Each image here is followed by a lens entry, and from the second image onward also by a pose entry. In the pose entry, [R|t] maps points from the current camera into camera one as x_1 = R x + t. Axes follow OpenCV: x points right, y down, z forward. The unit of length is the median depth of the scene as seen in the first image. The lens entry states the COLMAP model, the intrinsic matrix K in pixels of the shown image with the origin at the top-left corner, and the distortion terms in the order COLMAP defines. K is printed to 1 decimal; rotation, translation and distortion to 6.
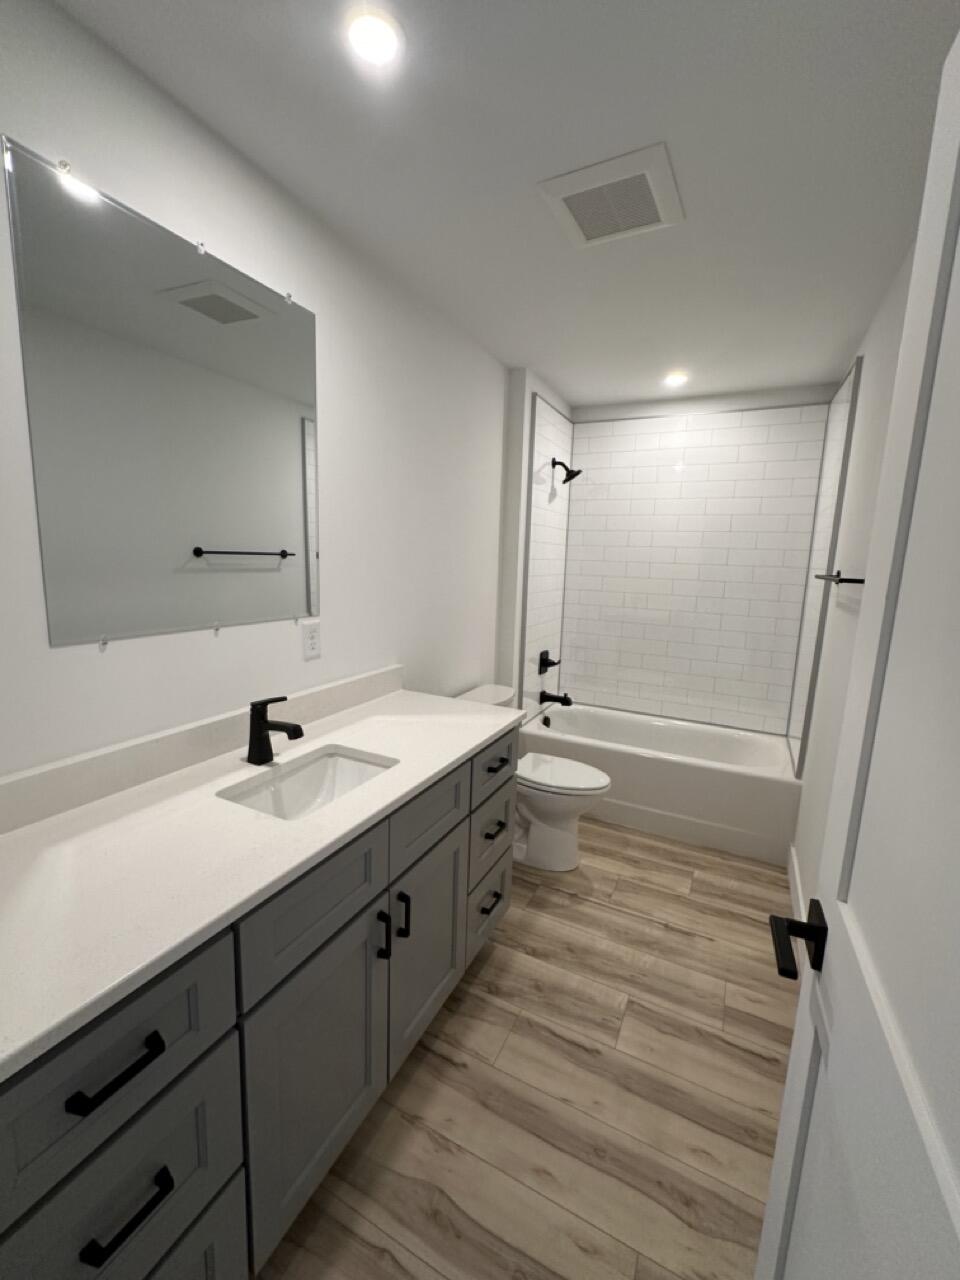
lens RADIAL K [[509.8, 0, 487.0], [0, 509.8, 641.7], [0, 0, 1]] dist [-0.001863, -0.000124]
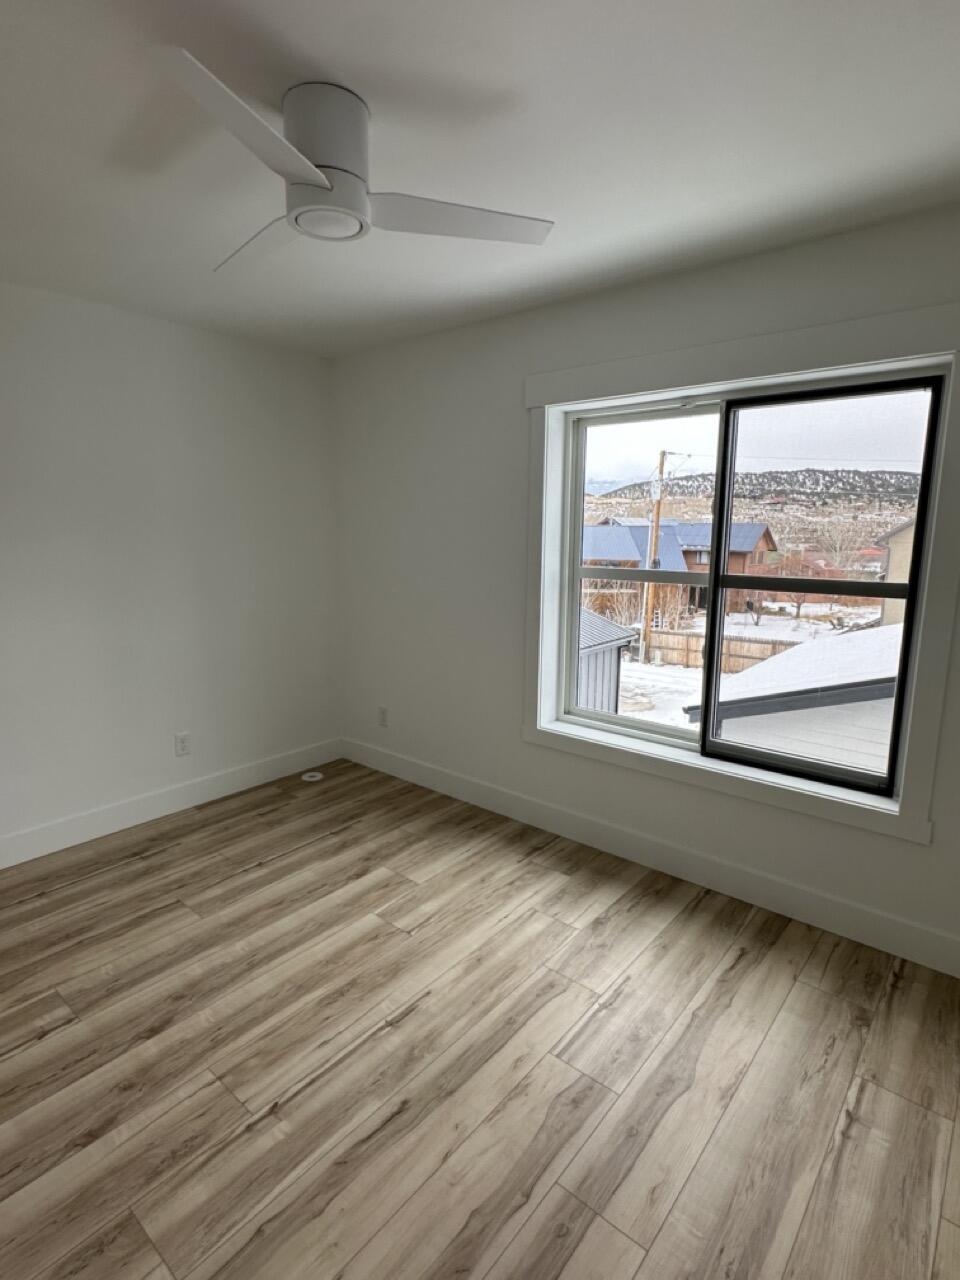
lens RADIAL K [[659.1, 0, 474.4], [0, 659.1, 637.9], [0, 0, 1]] dist [0.002431, -0.000646]
pose [[0.236044, -0.178769, 0.955157, -0.693040], [0.153465, 0.977455, 0.145017, -0.075317], [-0.959548, 0.112353, 0.258157, 0.355756]]
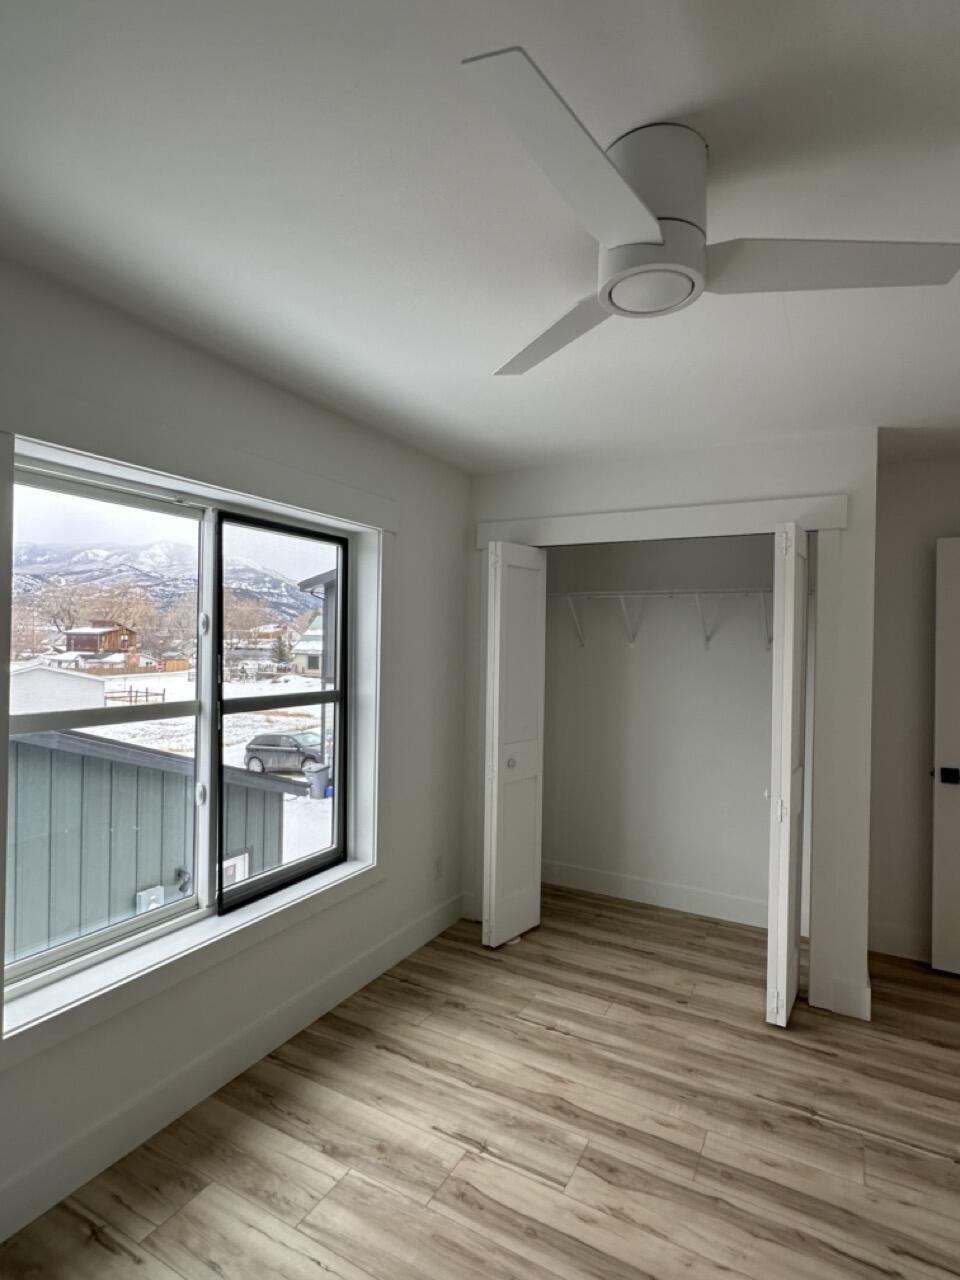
lens RADIAL K [[659.1, 0, 475.5], [0, 659.1, 643.2], [0, 0, 1]] dist [0.002431, -0.000646]
pose [[-0.998215, -0.043272, 0.041152, 0.203091], [-0.036002, 0.985902, 0.163402, -0.237388], [-0.047642, 0.161629, -0.985701, 1.309526]]
